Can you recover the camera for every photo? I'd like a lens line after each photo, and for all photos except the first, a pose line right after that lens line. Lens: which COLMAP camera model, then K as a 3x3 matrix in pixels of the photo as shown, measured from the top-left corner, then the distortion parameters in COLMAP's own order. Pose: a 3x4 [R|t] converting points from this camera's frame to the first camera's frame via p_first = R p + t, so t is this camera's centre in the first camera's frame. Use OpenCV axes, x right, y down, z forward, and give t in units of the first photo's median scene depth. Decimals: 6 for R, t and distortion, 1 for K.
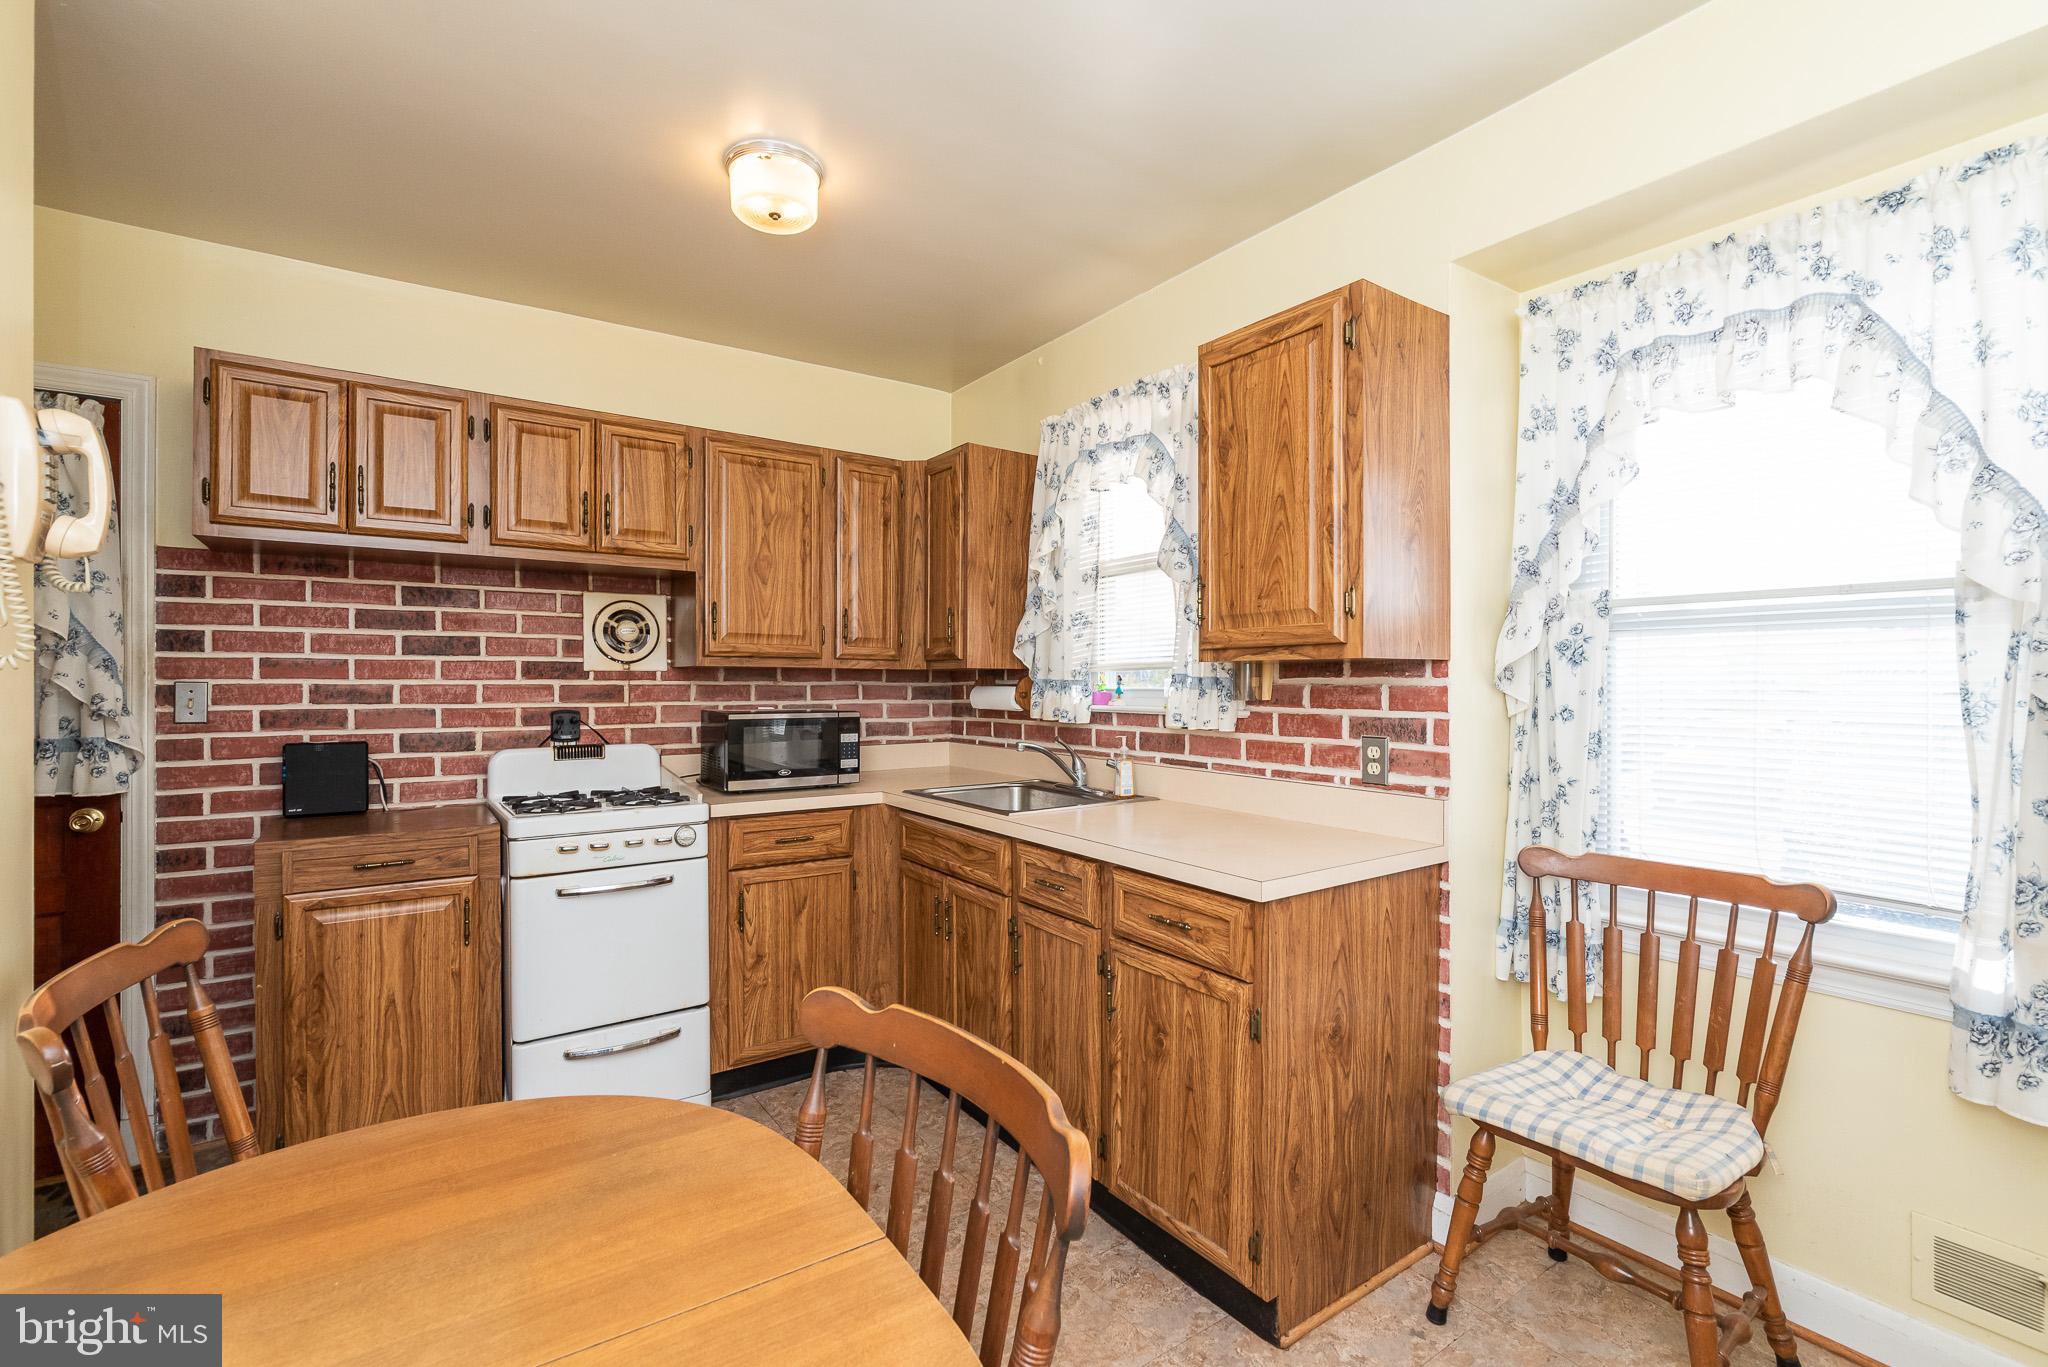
lens RADIAL K [[905.1, 0, 1012.5], [0, 905.1, 682.6], [0, 0, 1]] dist [-0.013896, 0.002819]
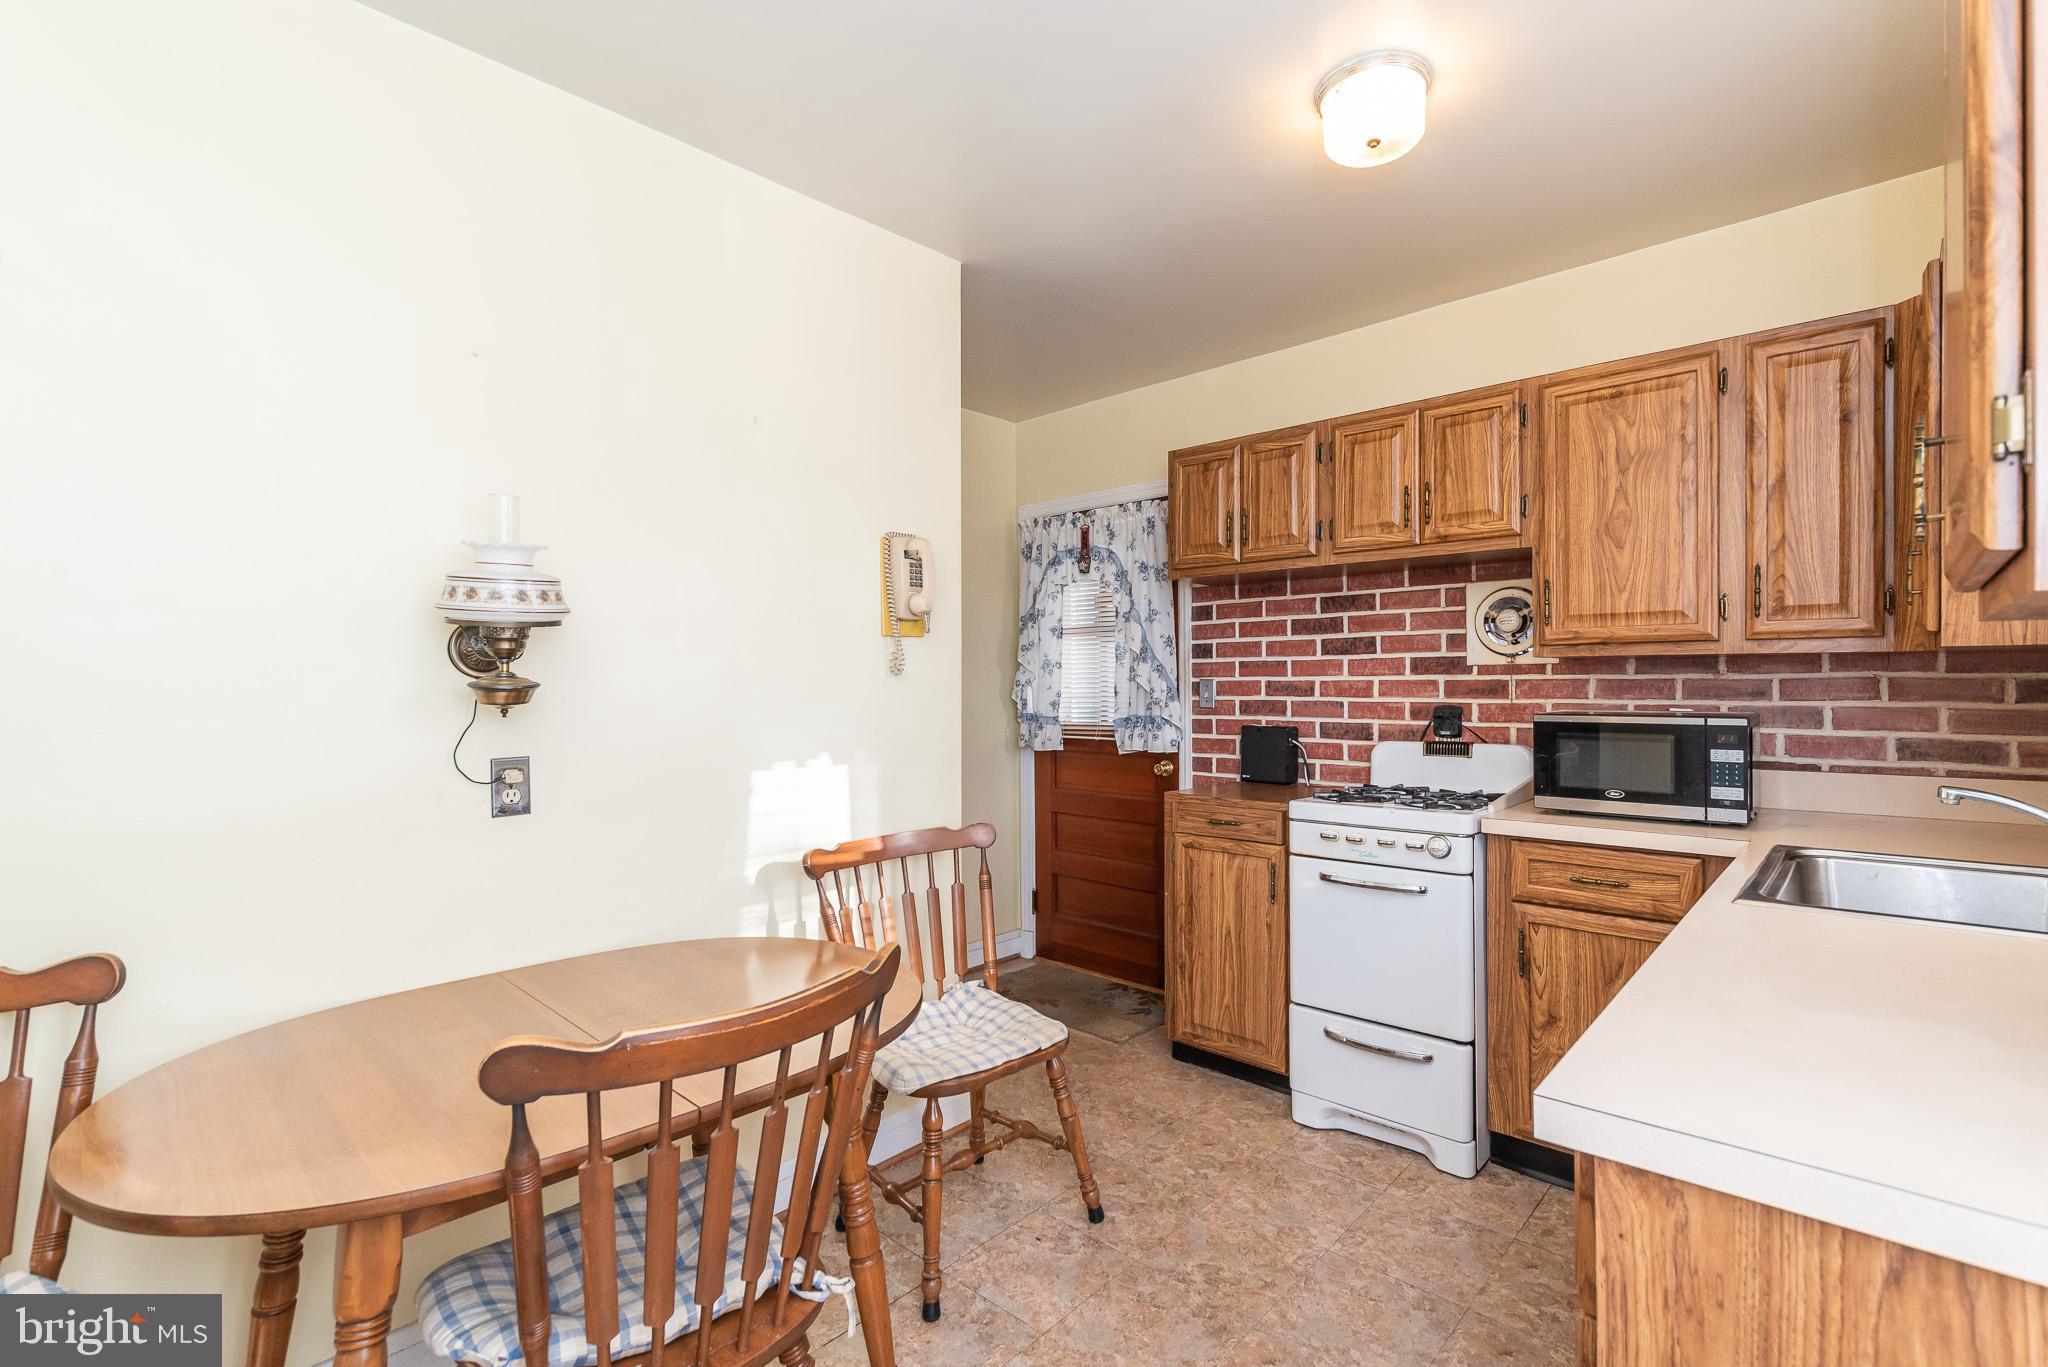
lens RADIAL K [[905.1, 0, 1036.8], [0, 905.1, 678.7], [0, 0, 1]] dist [-0.013896, 0.002819]
pose [[0.216346, -0.006186, -0.976297, 0.419623], [0.007338, 0.999962, -0.004710, 0.002660], [0.976289, -0.006145, 0.216383, 0.398068]]
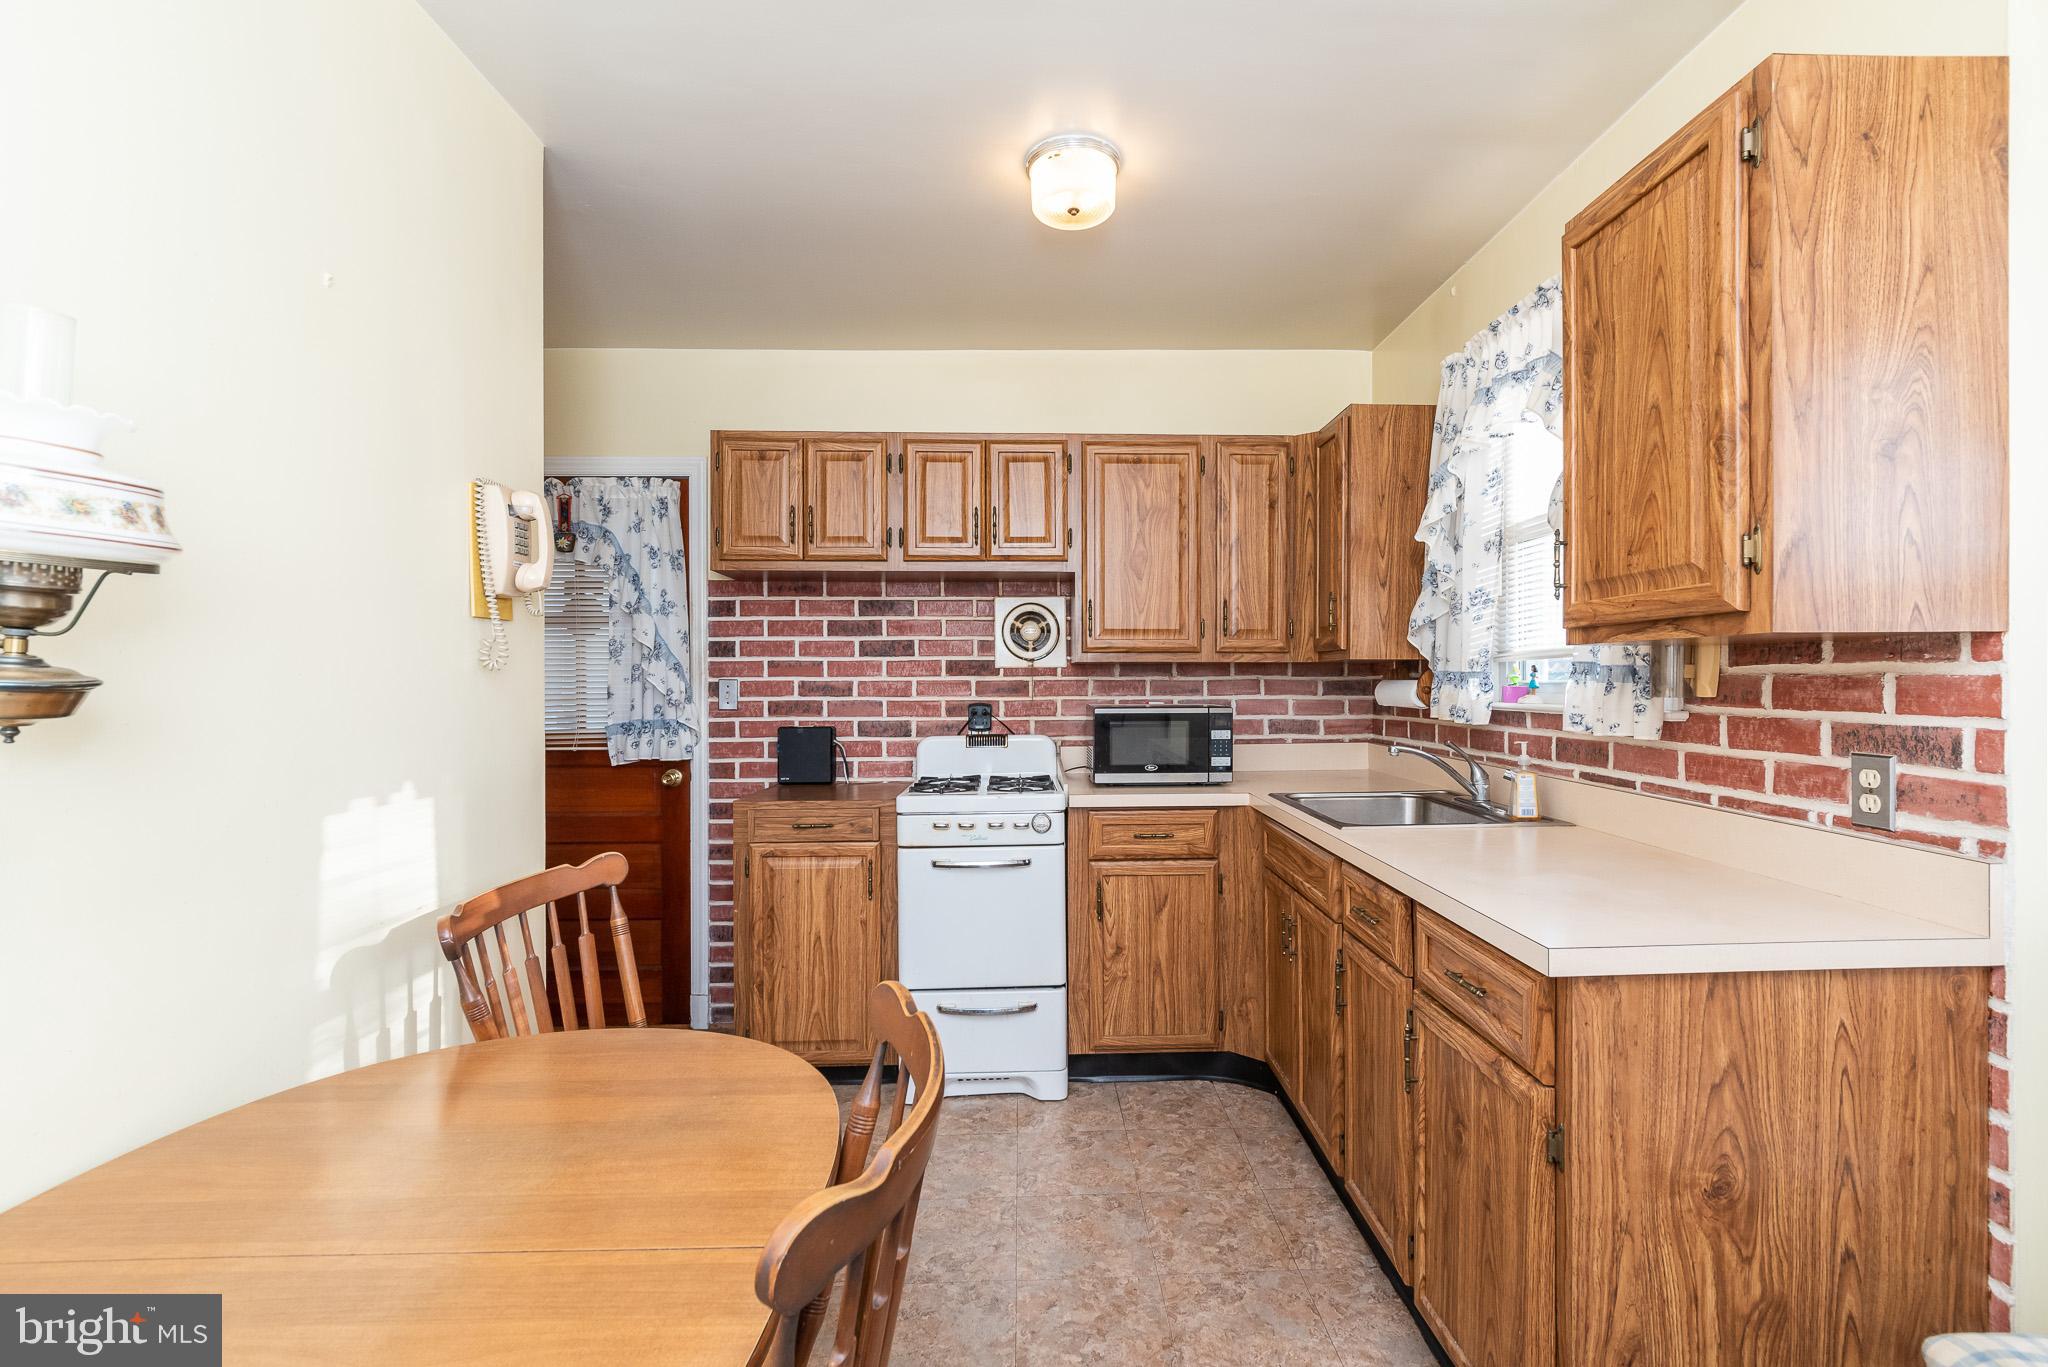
lens RADIAL K [[905.1, 0, 1032.3], [0, 905.1, 681.8], [0, 0, 1]] dist [-0.013896, 0.002819]
pose [[0.835454, -0.003684, -0.549549, 0.202445], [0.005395, 0.999984, 0.001498, 0.003021], [0.549535, -0.004216, 0.835460, 0.109178]]
